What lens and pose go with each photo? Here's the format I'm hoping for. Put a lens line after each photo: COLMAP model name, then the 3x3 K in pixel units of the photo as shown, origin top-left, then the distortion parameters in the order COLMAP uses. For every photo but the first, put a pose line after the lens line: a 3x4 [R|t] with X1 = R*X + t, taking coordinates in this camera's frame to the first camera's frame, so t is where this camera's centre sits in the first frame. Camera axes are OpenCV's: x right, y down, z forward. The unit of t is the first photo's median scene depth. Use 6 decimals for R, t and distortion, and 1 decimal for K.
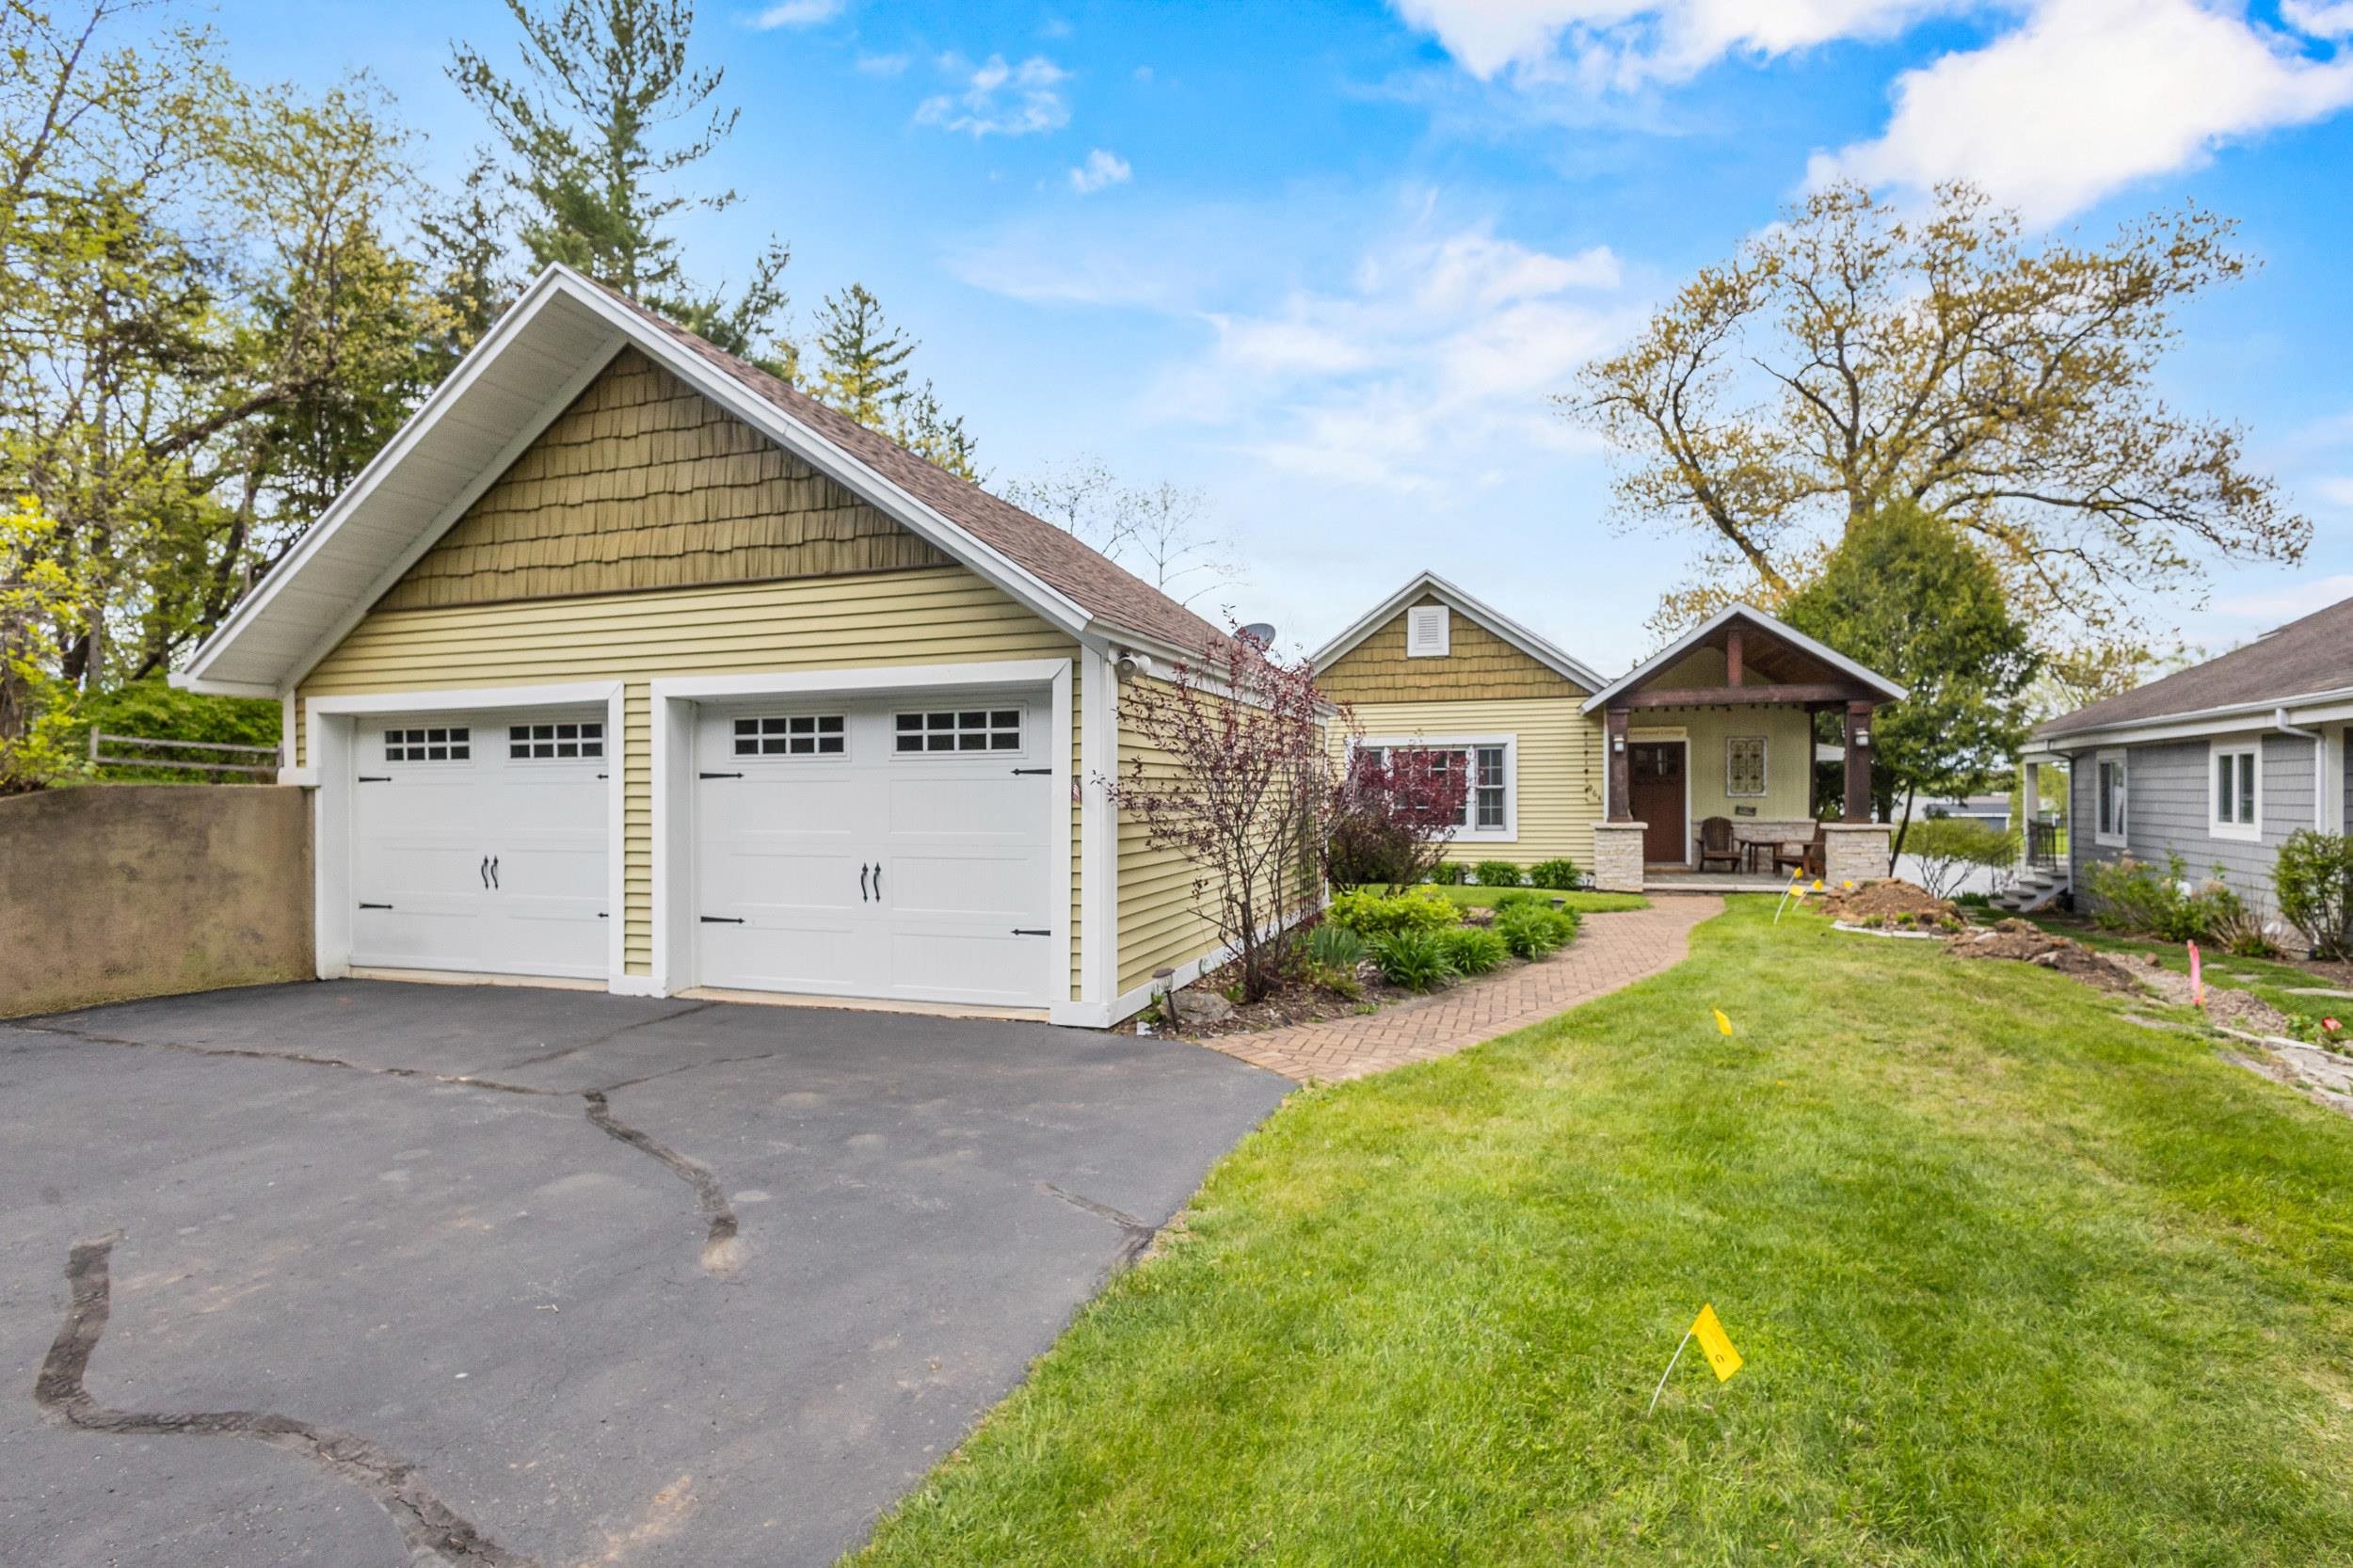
lens RADIAL K [[1090.3, 0, 1176.1], [0, 1090.3, 811.6], [0, 0, 1]] dist [0.012549, -0.007173]
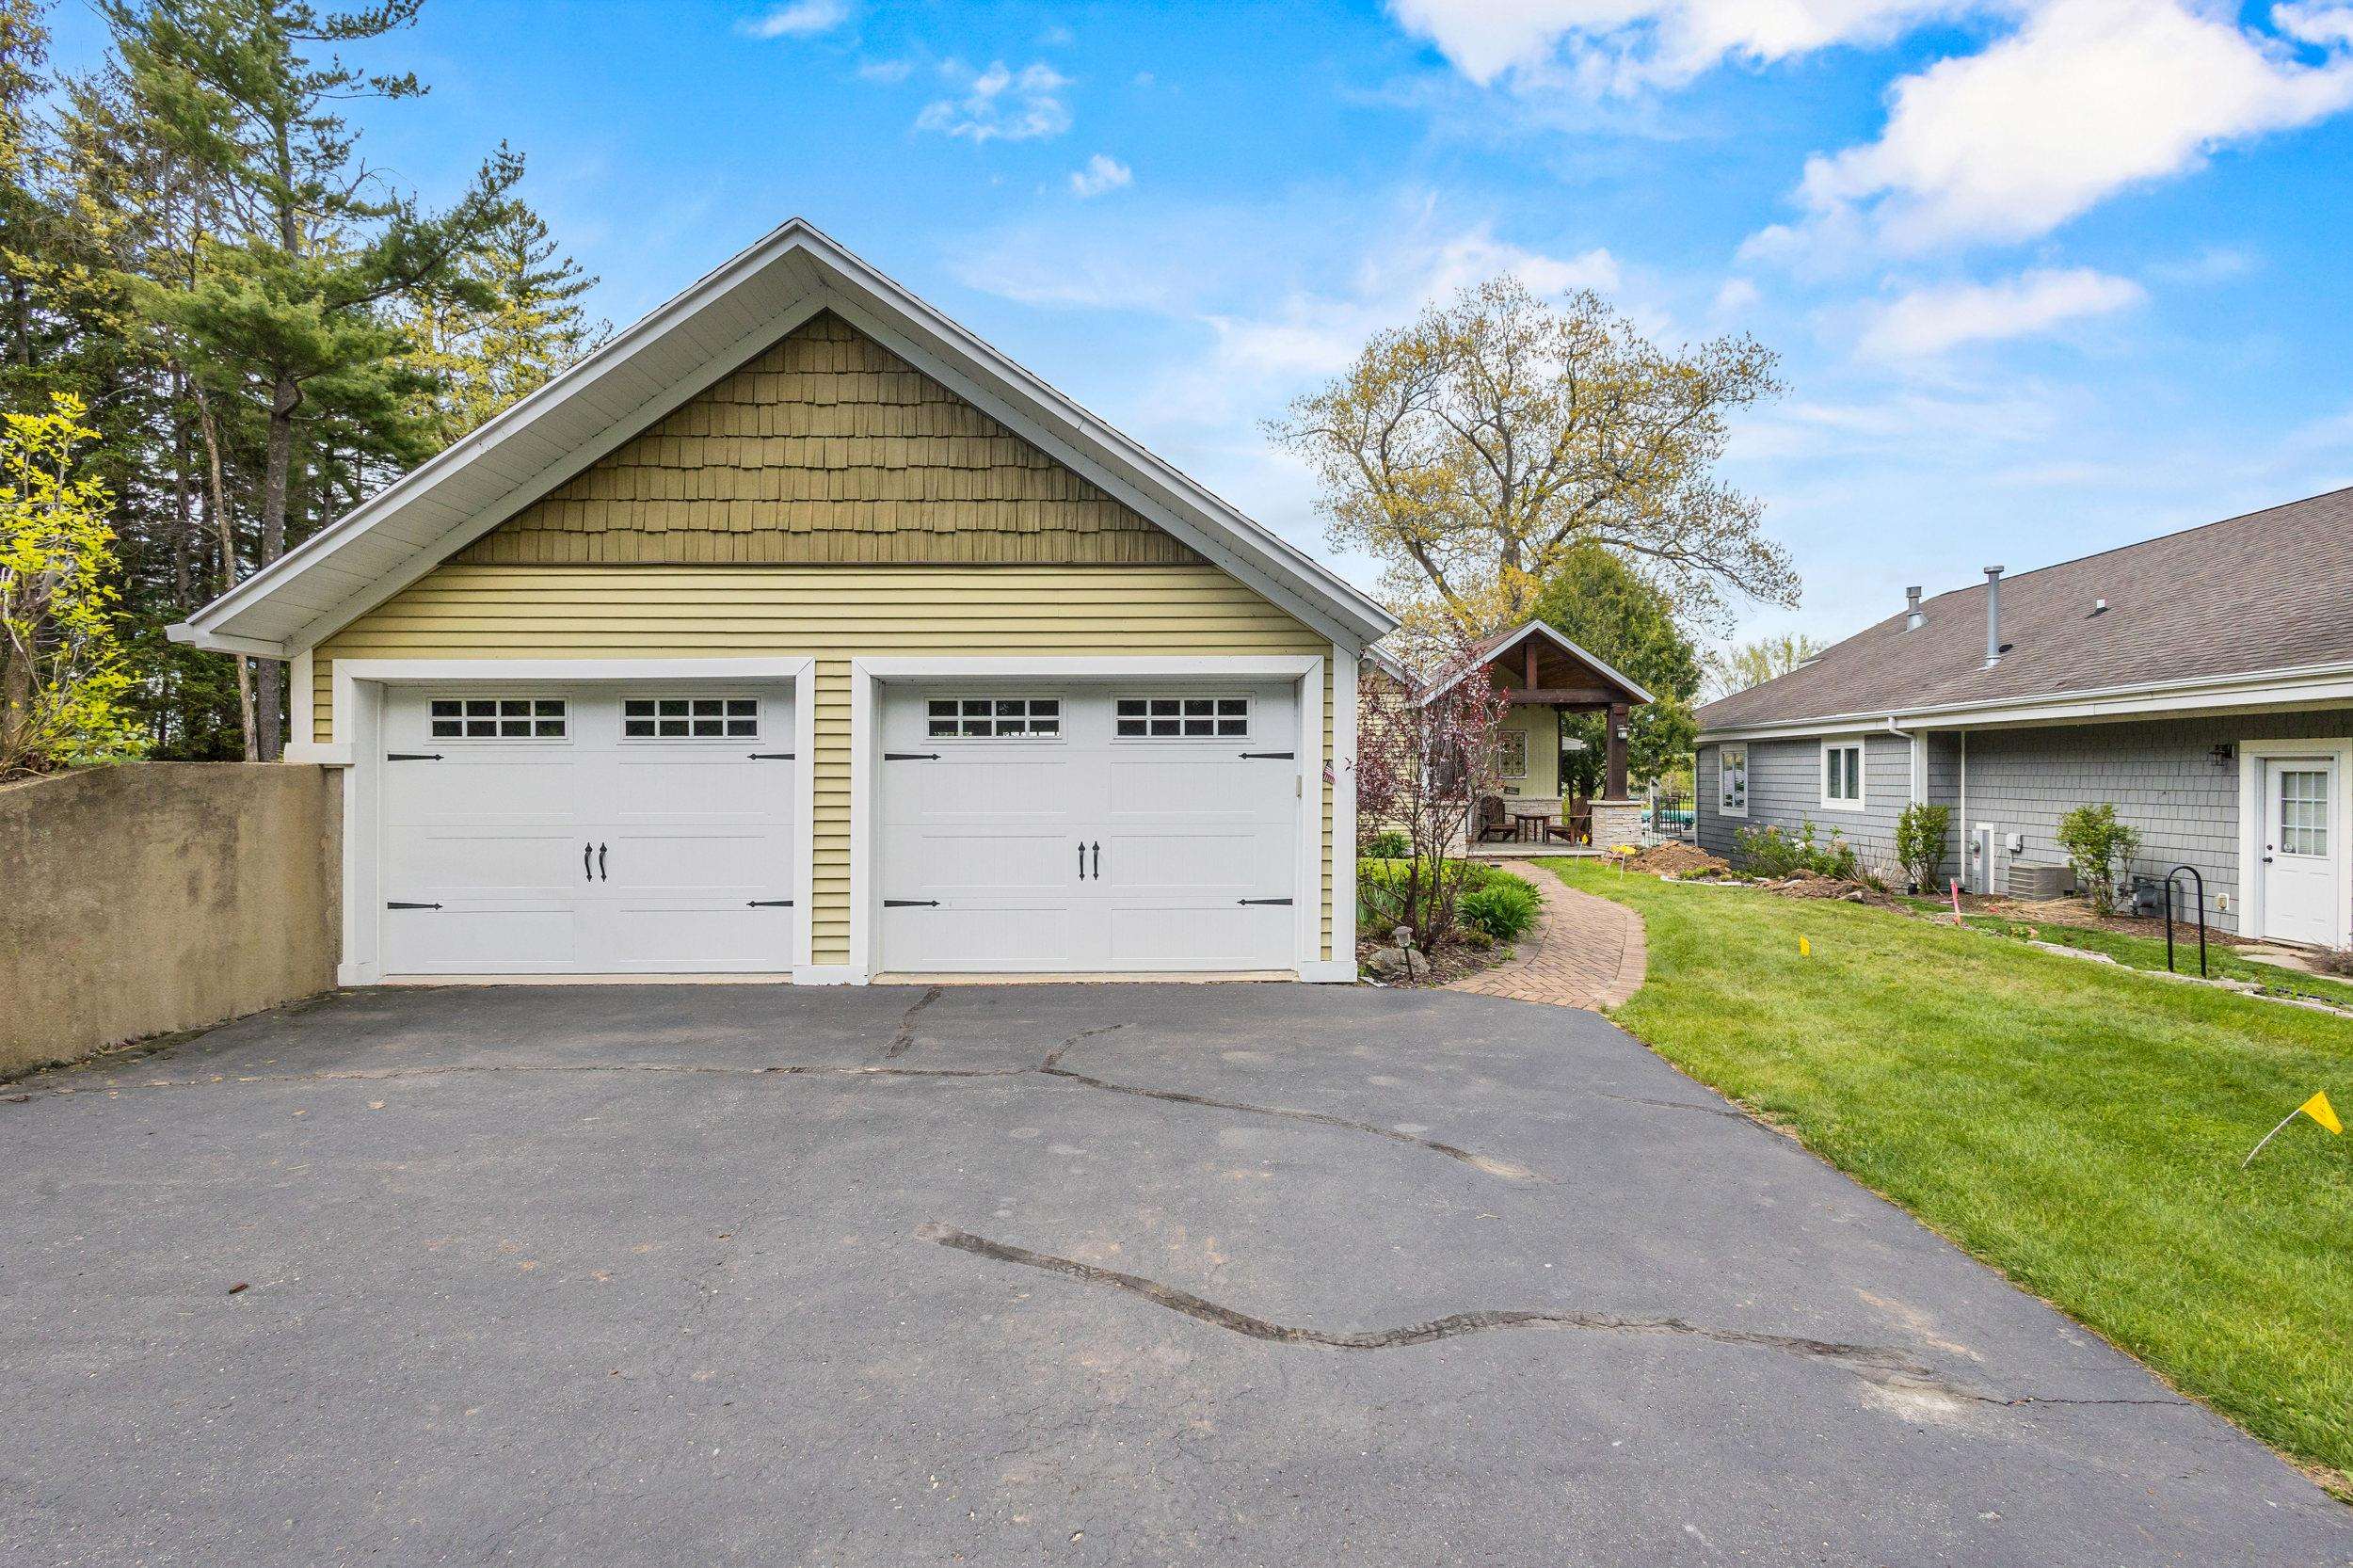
lens RADIAL K [[1065.2, 0, 1176.5], [0, 1065.2, 784.0], [0, 0, 1]] dist [0.006798, -0.000800]
pose [[0.942224, -0.000573, 0.334983, -0.290512], [0.003205, 0.999968, -0.007302, -0.000346], [-0.334968, 0.007954, 0.942196, 0.007757]]
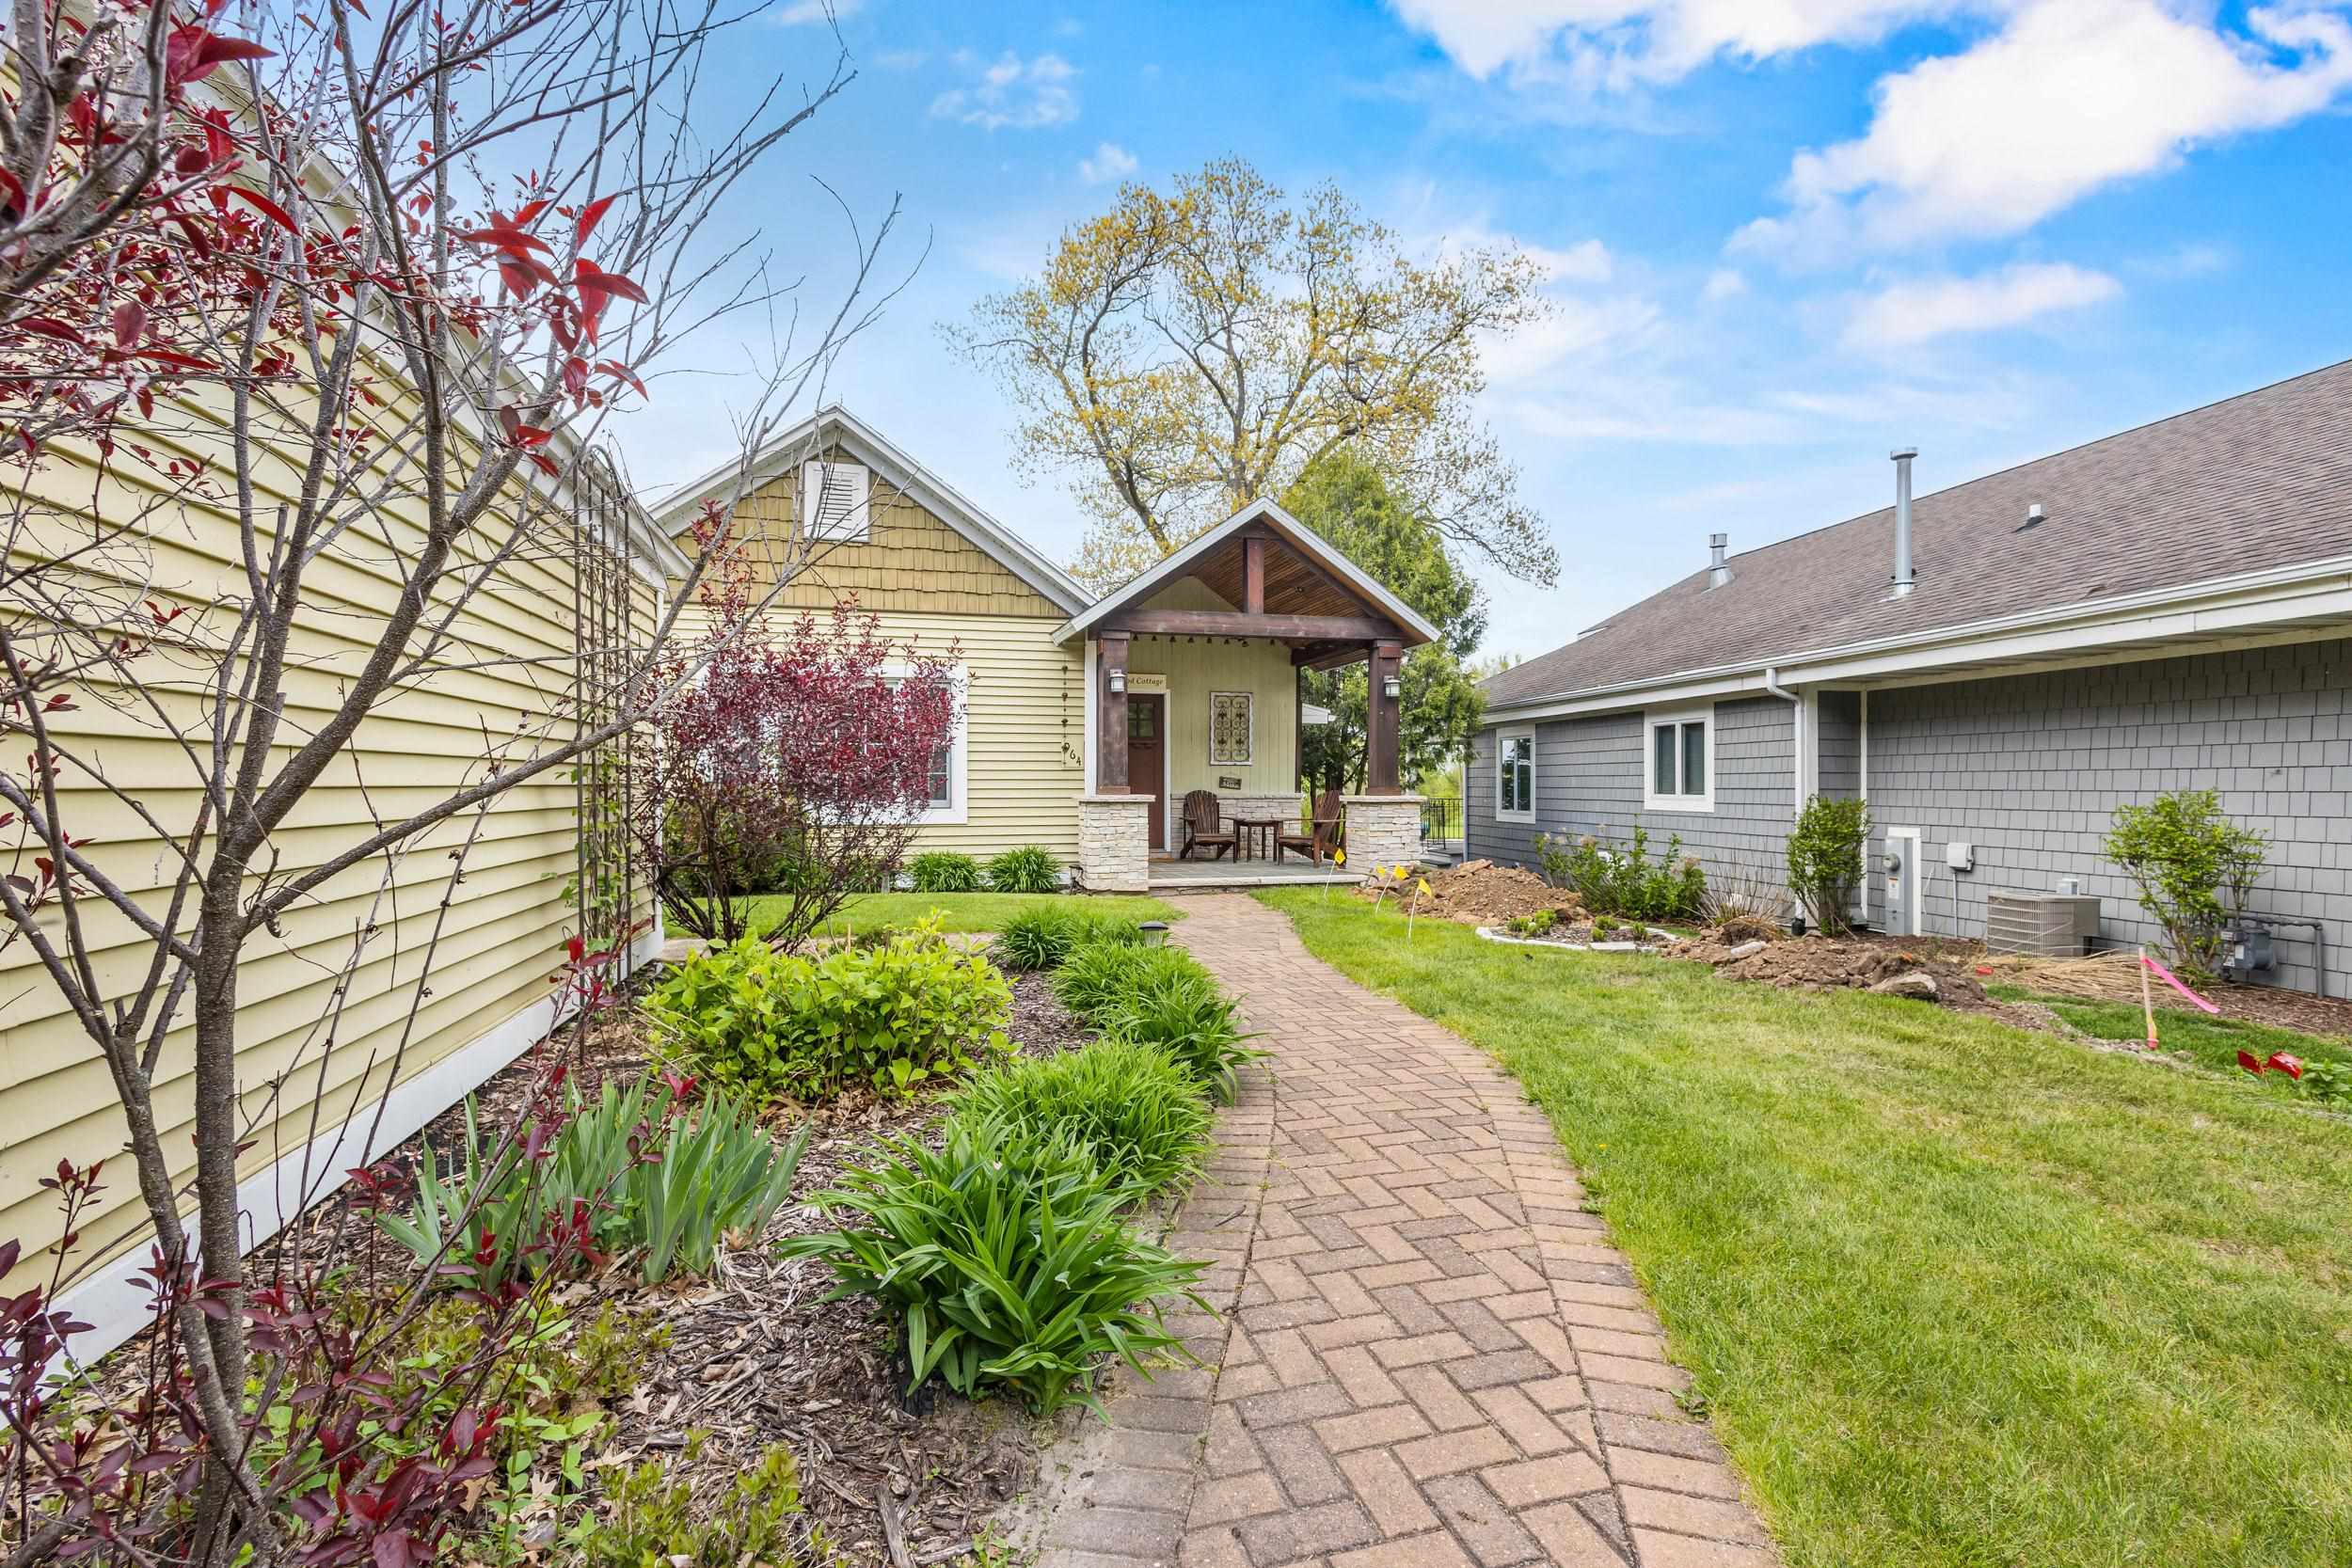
lens RADIAL K [[1089.3, 0, 1175.3], [0, 1089.3, 771.9], [0, 0, 1]] dist [0.008324, -0.000215]
pose [[0.839903, 0.014605, 0.542539, 0.063210], [0.001969, 0.999549, -0.029956, 0.019261], [-0.542732, 0.026228, 0.839496, 0.438581]]
